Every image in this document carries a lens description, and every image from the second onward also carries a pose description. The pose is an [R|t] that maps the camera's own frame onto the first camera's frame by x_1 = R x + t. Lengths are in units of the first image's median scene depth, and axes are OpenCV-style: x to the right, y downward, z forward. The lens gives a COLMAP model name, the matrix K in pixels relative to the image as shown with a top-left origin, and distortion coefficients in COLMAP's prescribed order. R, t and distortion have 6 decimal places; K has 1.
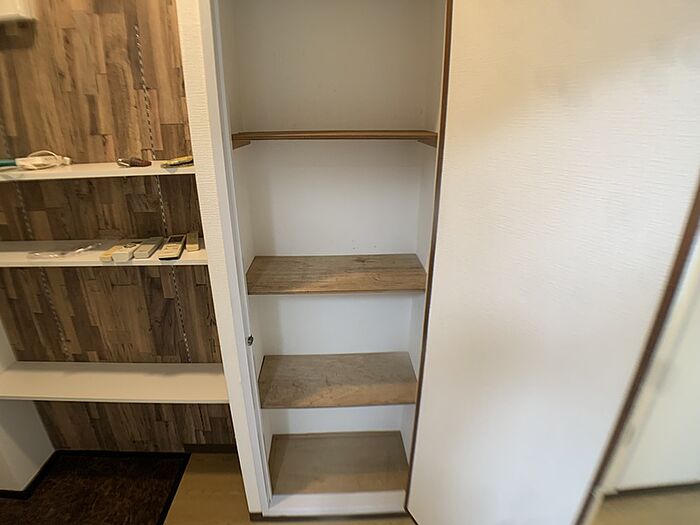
lens RADIAL K [[371.1, 0, 344.3], [0, 371.1, 263.1], [0, 0, 1]] dist [-0.087693, 0.012445]
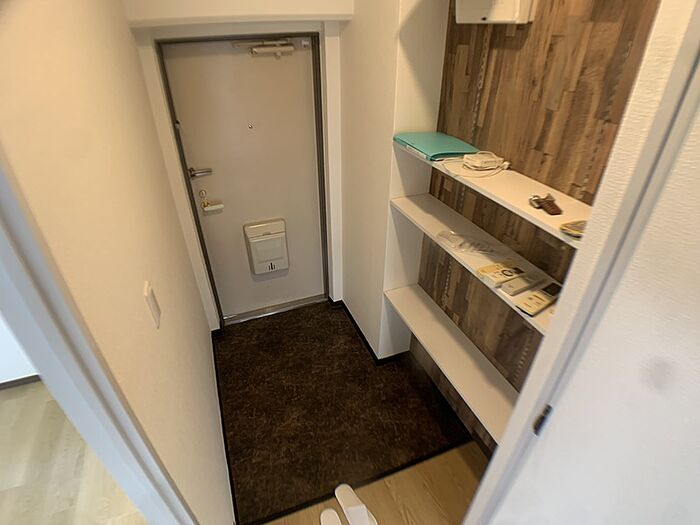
lens RADIAL K [[371.1, 0, 346.8], [0, 371.1, 262.5], [0, 0, 1]] dist [-0.087693, 0.012445]
pose [[0.326179, 0.511313, -0.795089, 0.047826], [-0.327851, 0.850074, 0.412175, -0.342814], [0.886635, 0.126227, 0.444911, 0.154359]]
